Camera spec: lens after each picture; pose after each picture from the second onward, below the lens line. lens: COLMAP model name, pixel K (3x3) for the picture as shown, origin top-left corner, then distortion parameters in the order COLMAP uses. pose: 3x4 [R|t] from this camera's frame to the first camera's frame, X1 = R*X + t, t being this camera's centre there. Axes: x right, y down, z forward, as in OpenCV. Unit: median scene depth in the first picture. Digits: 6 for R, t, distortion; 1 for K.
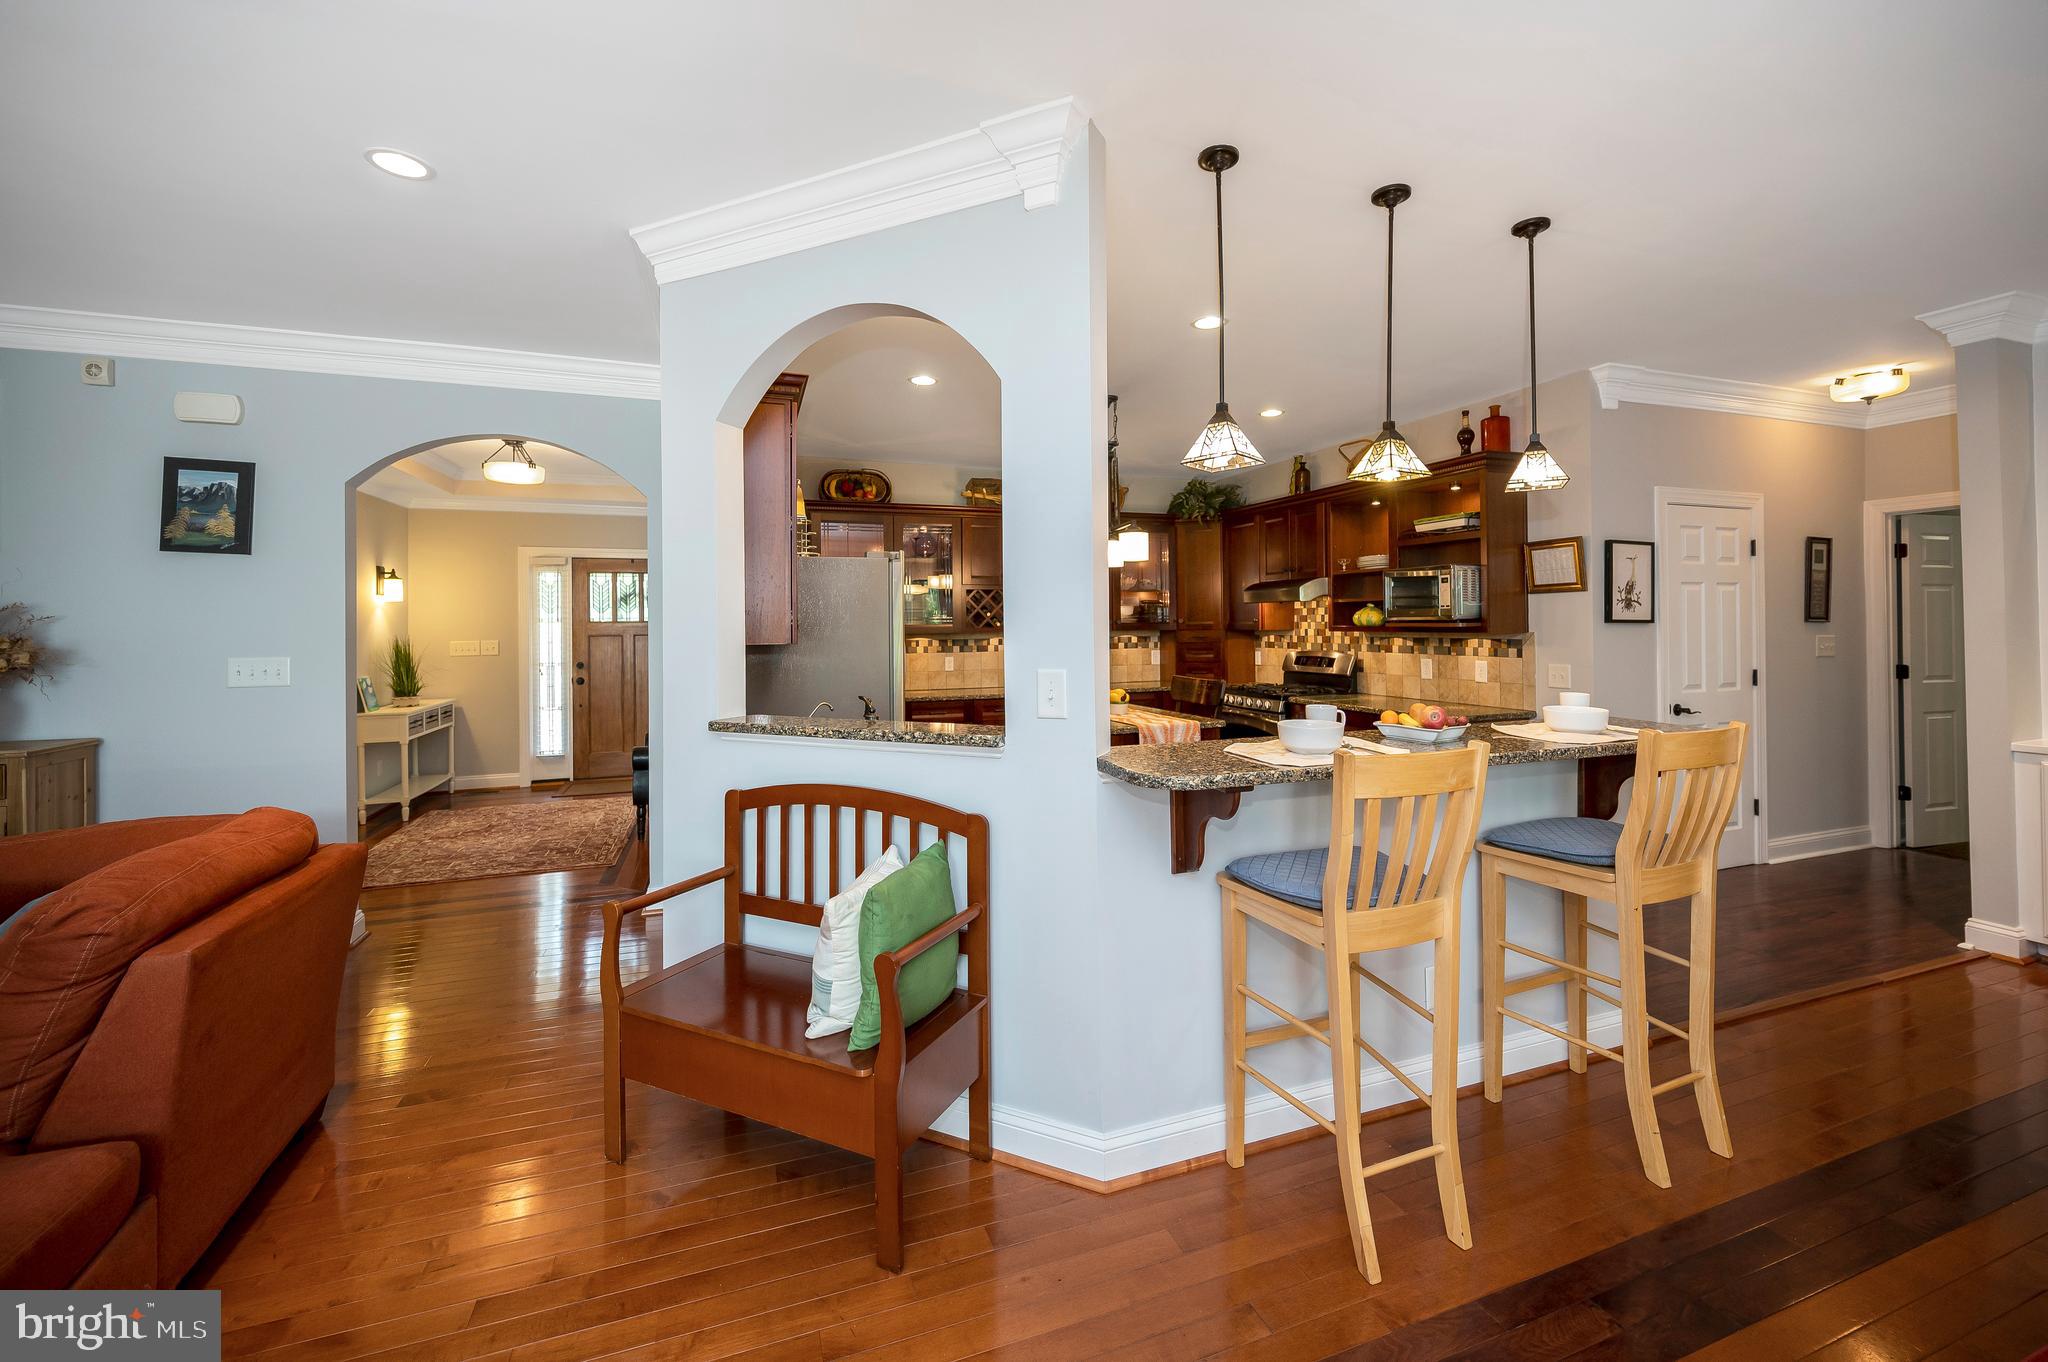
lens RADIAL K [[834.7, 0, 1035.6], [0, 834.7, 616.8], [0, 0, 1]] dist [-0.002362, 0.000050]
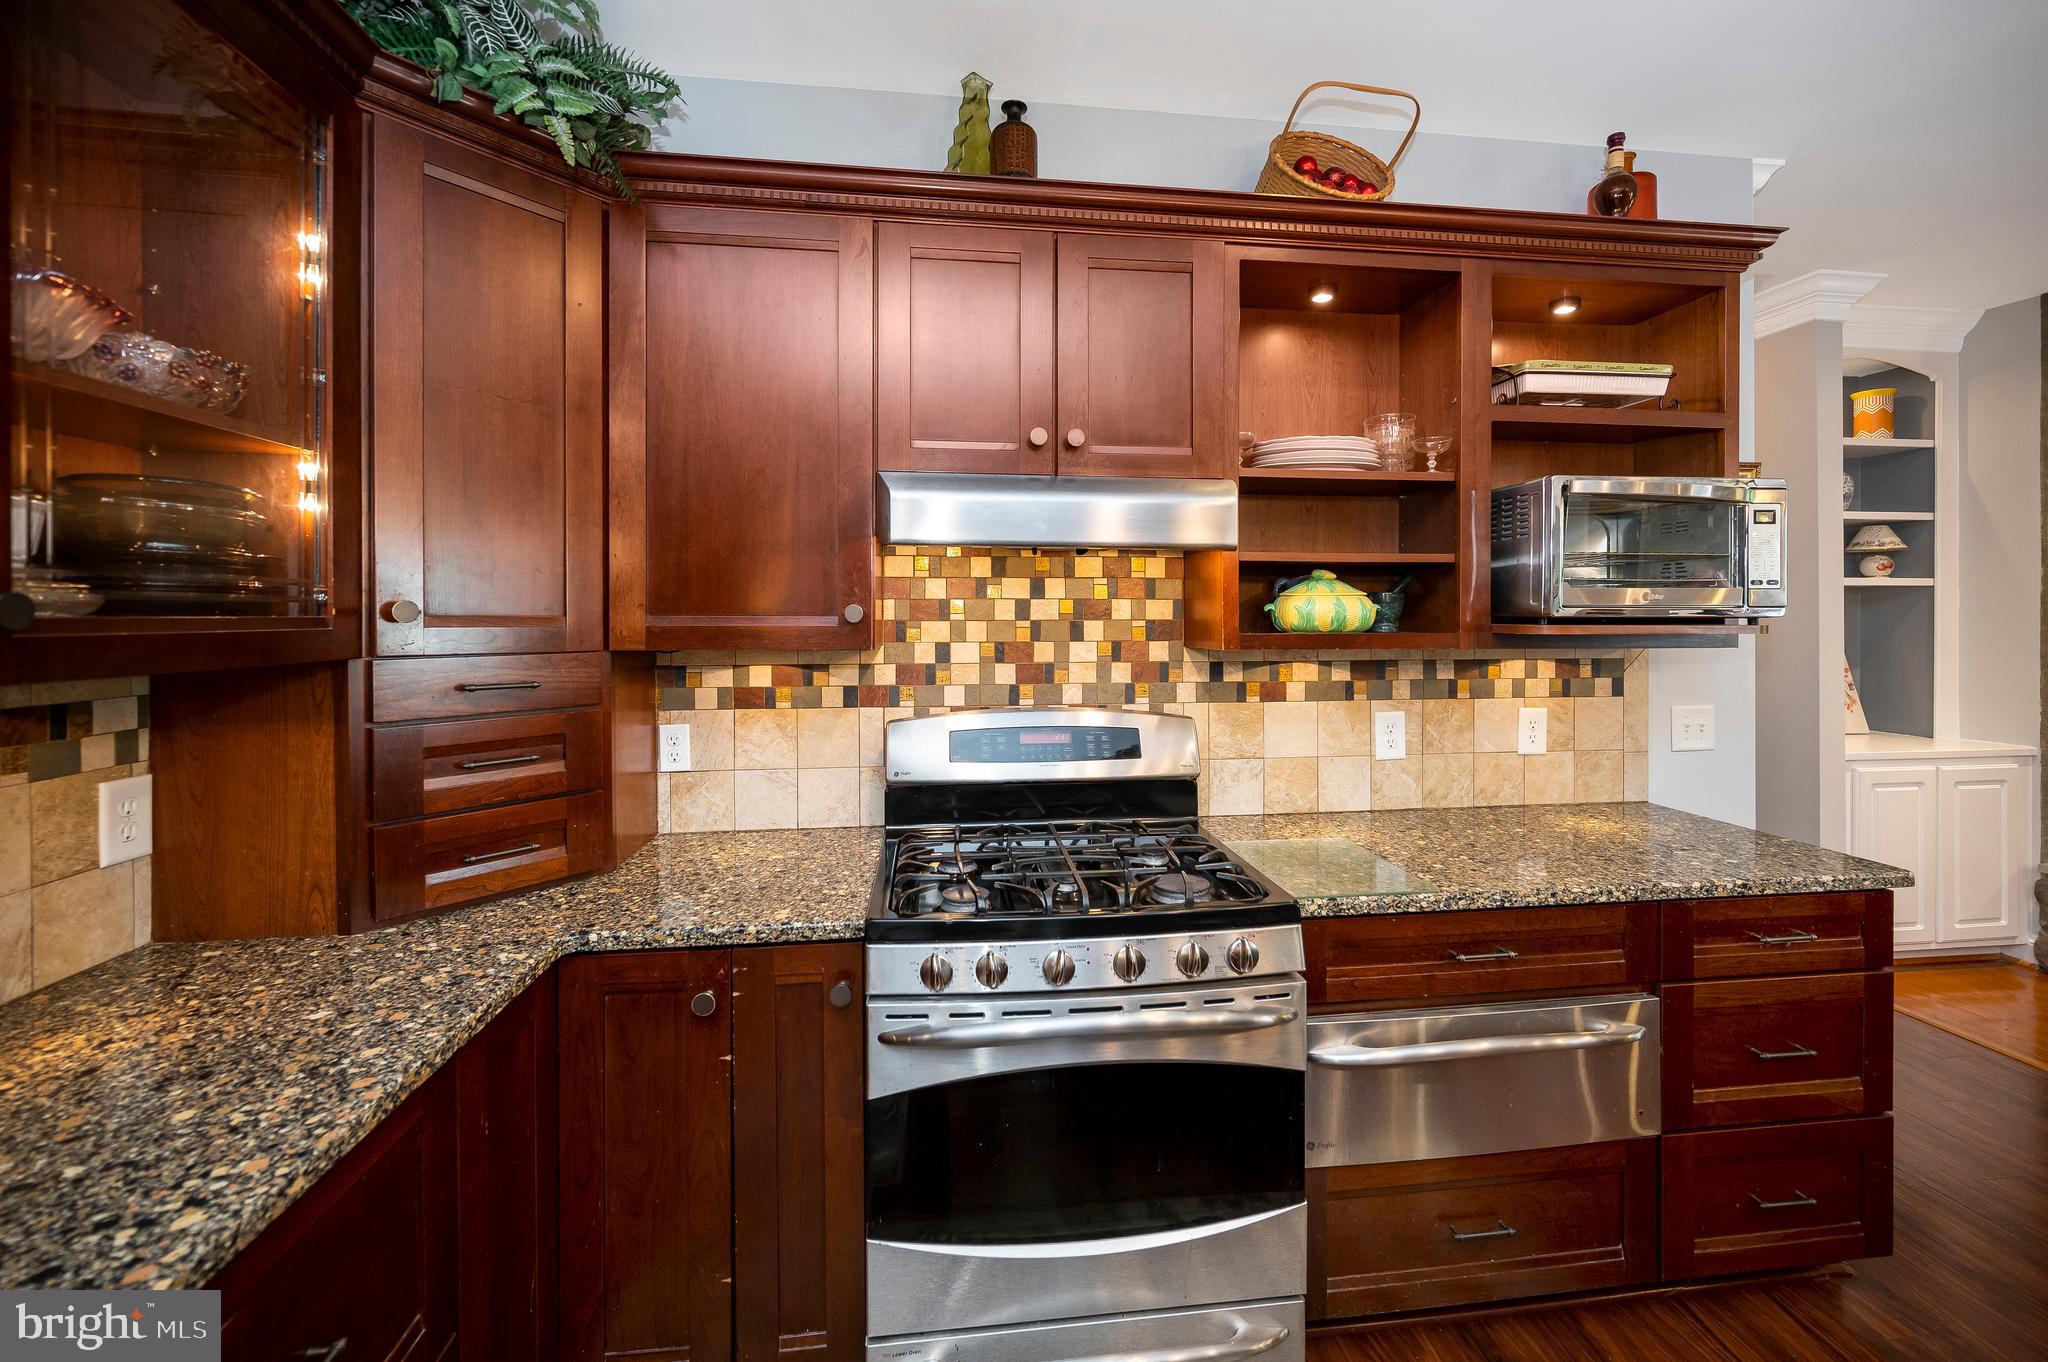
lens RADIAL K [[842.7, 0, 1039.8], [0, 842.7, 622.7], [0, 0, 1]] dist [-0.001808, -0.000088]
pose [[0.221645, 0.003361, 0.975122, 0.023356], [-0.009238, 0.999956, -0.001347, 0.009116], [-0.975084, -0.008710, 0.221666, 1.133132]]
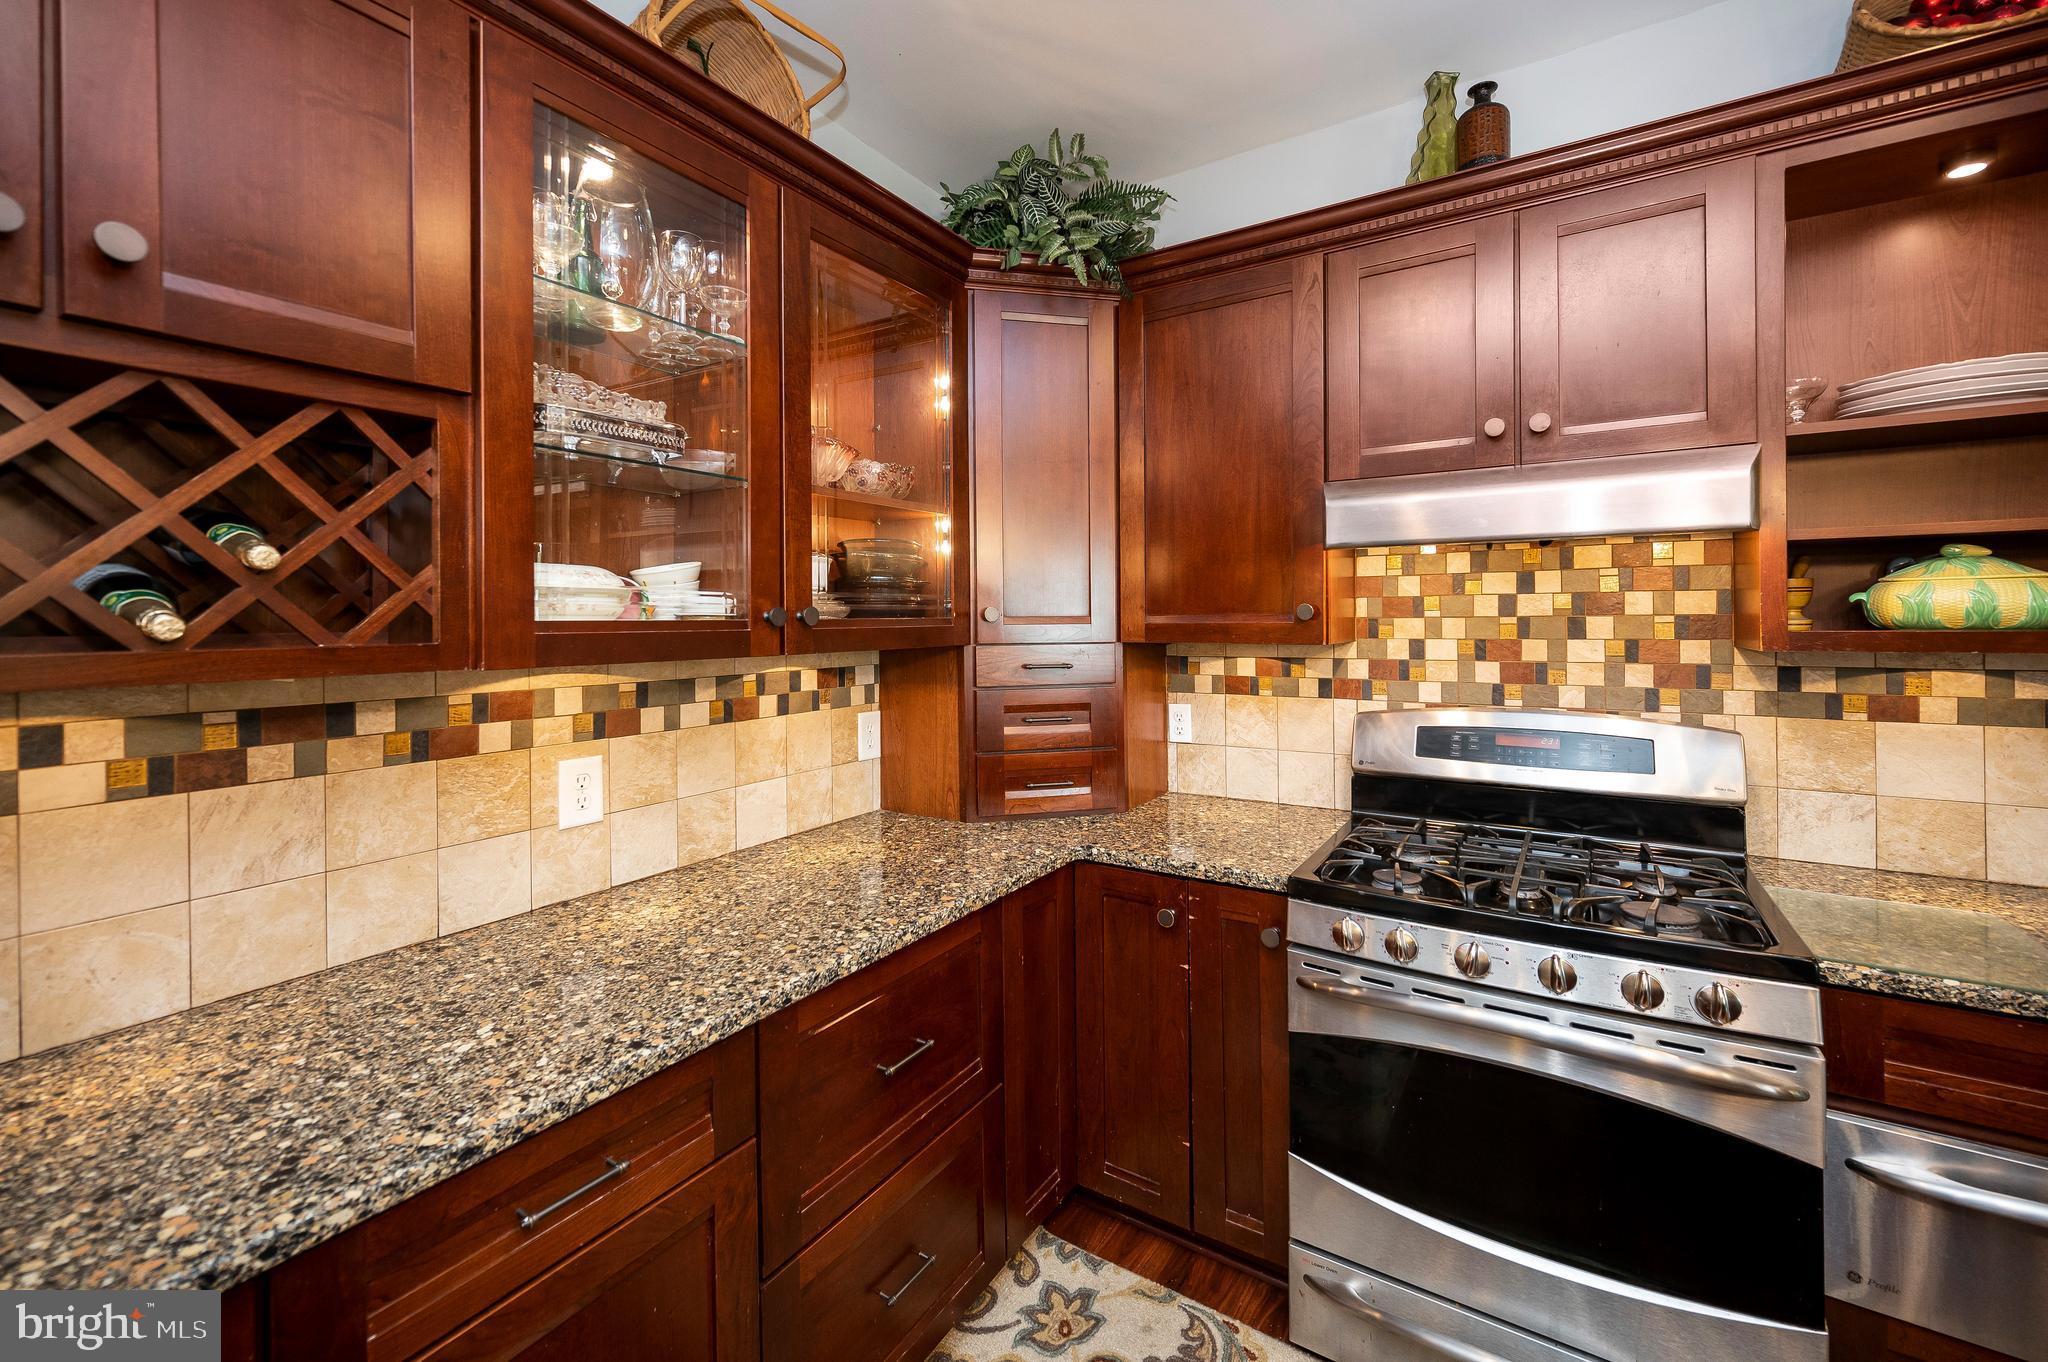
lens RADIAL K [[840.3, 0, 1026.3], [0, 840.3, 621.5], [0, 0, 1]] dist [-0.001326, 0.000016]
pose [[0.795911, 0.001124, 0.605412, 0.008426], [-0.003485, 0.999990, 0.002725, 0.009468], [-0.605403, -0.004279, 0.795907, 1.056983]]
